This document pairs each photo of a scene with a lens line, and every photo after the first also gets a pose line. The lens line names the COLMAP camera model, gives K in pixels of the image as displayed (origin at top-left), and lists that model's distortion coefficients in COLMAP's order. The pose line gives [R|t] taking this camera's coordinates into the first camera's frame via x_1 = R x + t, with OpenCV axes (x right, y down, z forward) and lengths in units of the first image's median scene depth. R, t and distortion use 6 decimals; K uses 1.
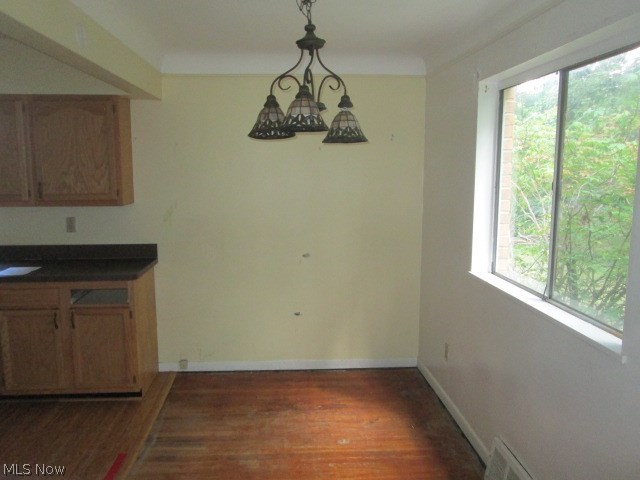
lens RADIAL K [[540.2, 0, 310.7], [0, 540.2, 238.0], [0, 0, 1]] dist [-0.036001, 0.005539]
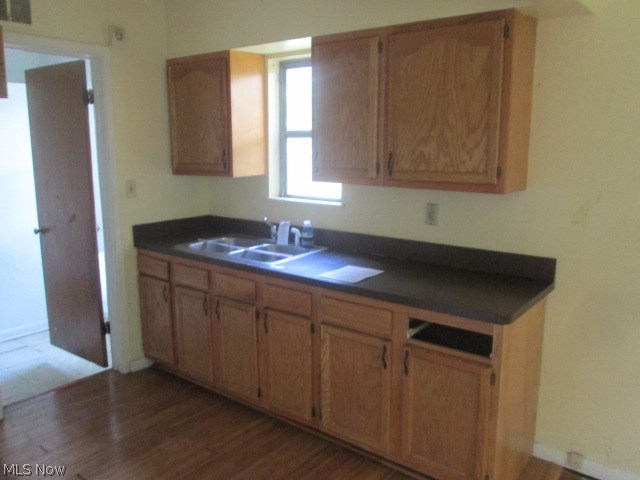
lens RADIAL K [[540.2, 0, 310.7], [0, 540.2, 238.0], [0, 0, 1]] dist [-0.036001, 0.005539]
pose [[0.744990, 0.121387, -0.655938, -0.108021], [-0.086677, 0.992583, 0.085242, -0.044122], [0.661420, -0.006650, 0.749986, 0.401090]]
